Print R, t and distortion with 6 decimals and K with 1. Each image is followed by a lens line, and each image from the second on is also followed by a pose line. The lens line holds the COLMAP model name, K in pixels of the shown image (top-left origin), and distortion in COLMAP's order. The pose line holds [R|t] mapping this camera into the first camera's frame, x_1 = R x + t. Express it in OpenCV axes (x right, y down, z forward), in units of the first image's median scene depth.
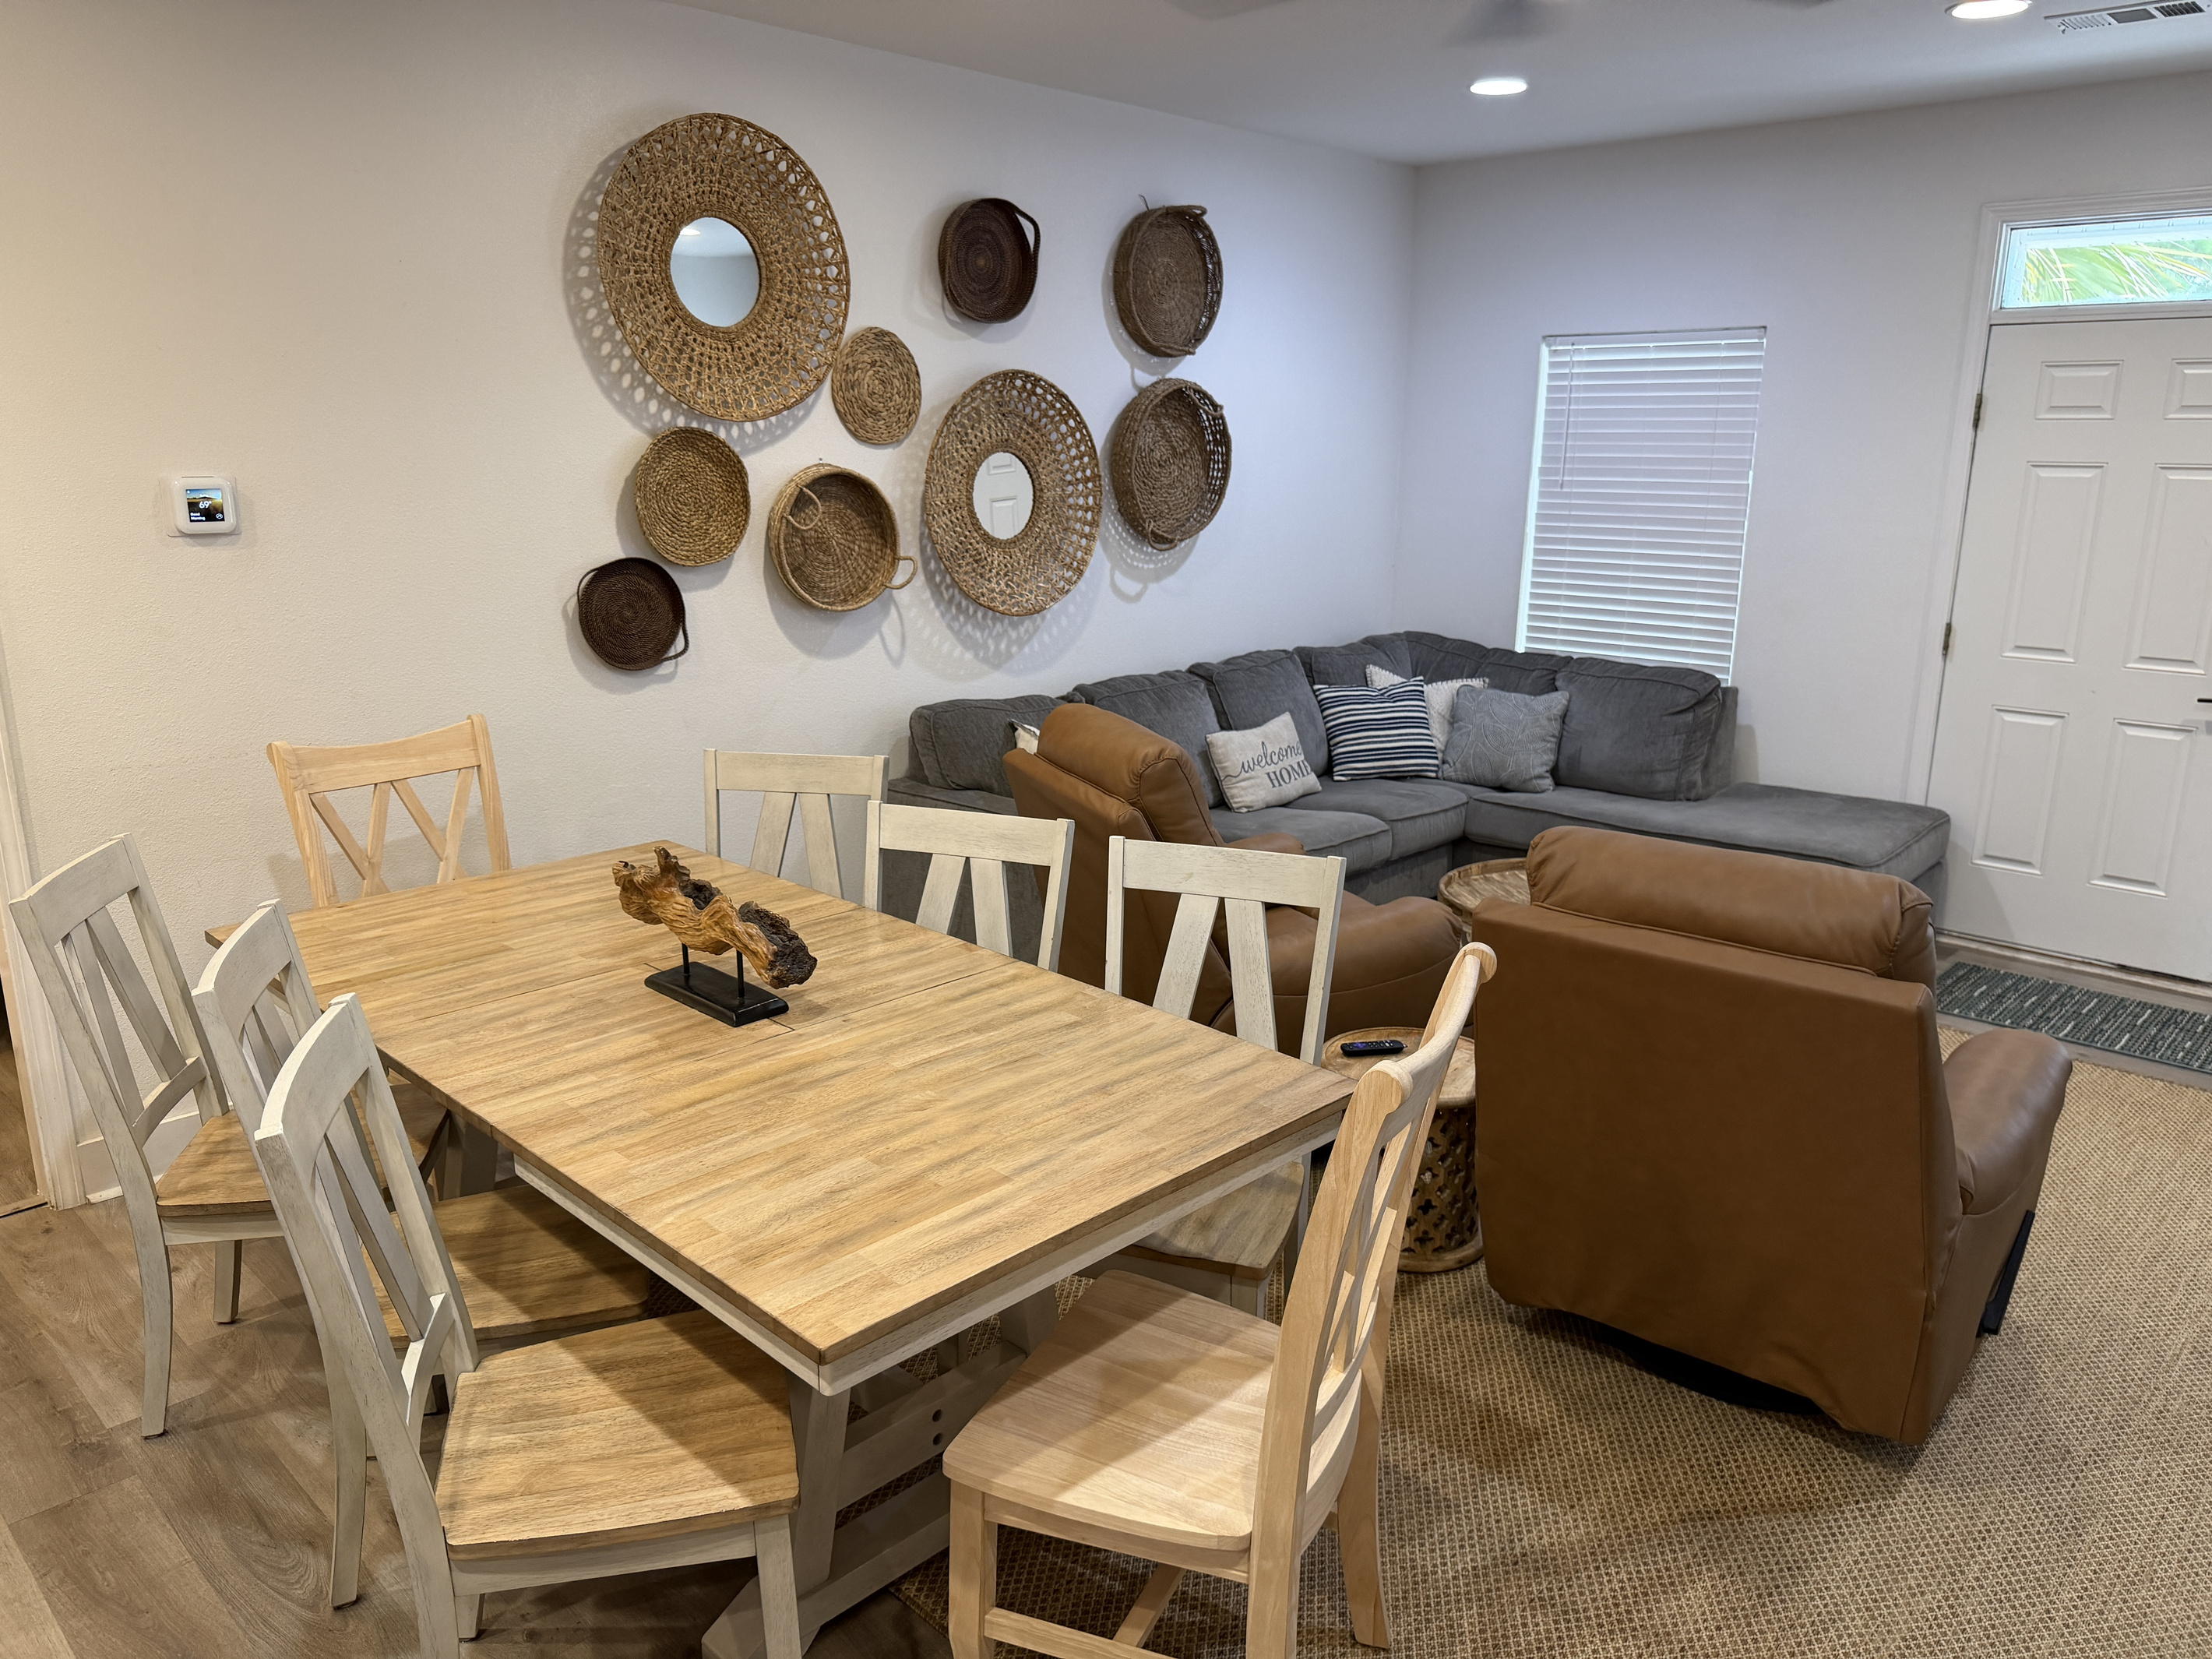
lens RADIAL K [[1573.6, 0, 949.8], [0, 1573.6, 865.1], [0, 0, 1]] dist [-0.007633, -0.009648]
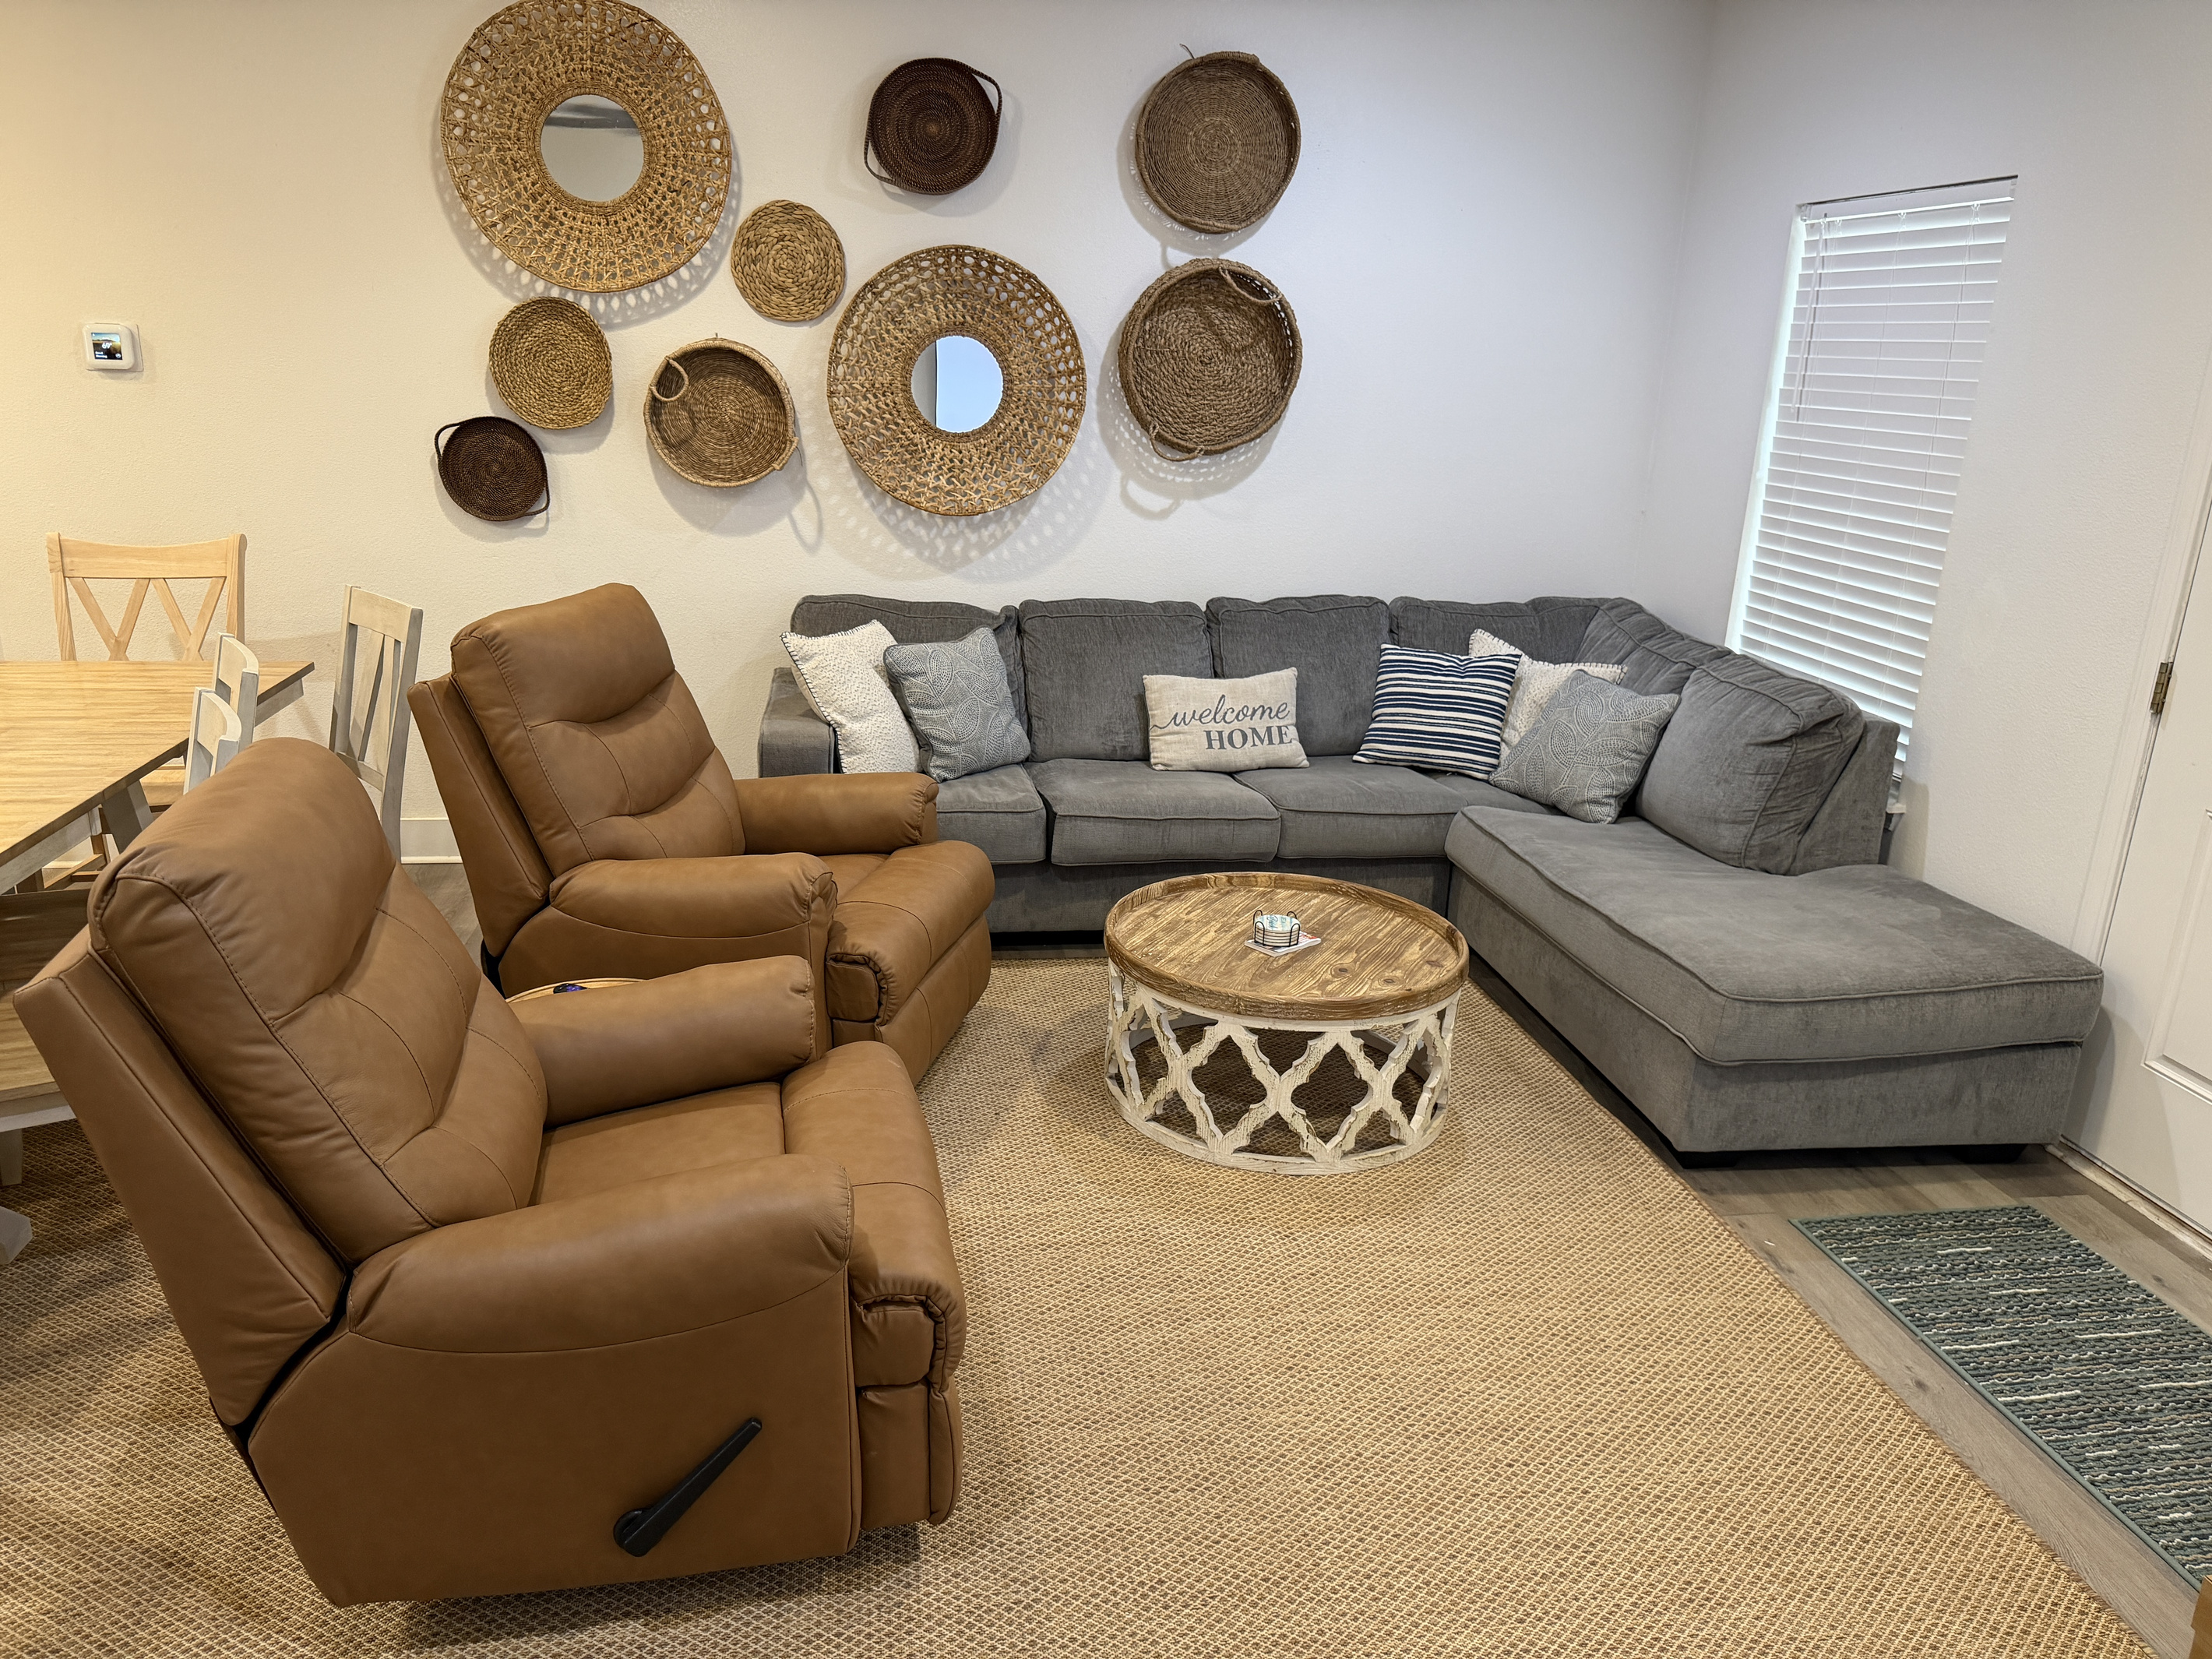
lens RADIAL K [[1573.6, 0, 1100.4], [0, 1573.6, 830.1], [0, 0, 1]] dist [-0.007633, -0.009648]
pose [[0.813711, 0.194343, -0.547819, 0.669447], [-0.184202, 0.980092, 0.074087, -0.062303], [0.551311, 0.040624, 0.833310, 0.287818]]
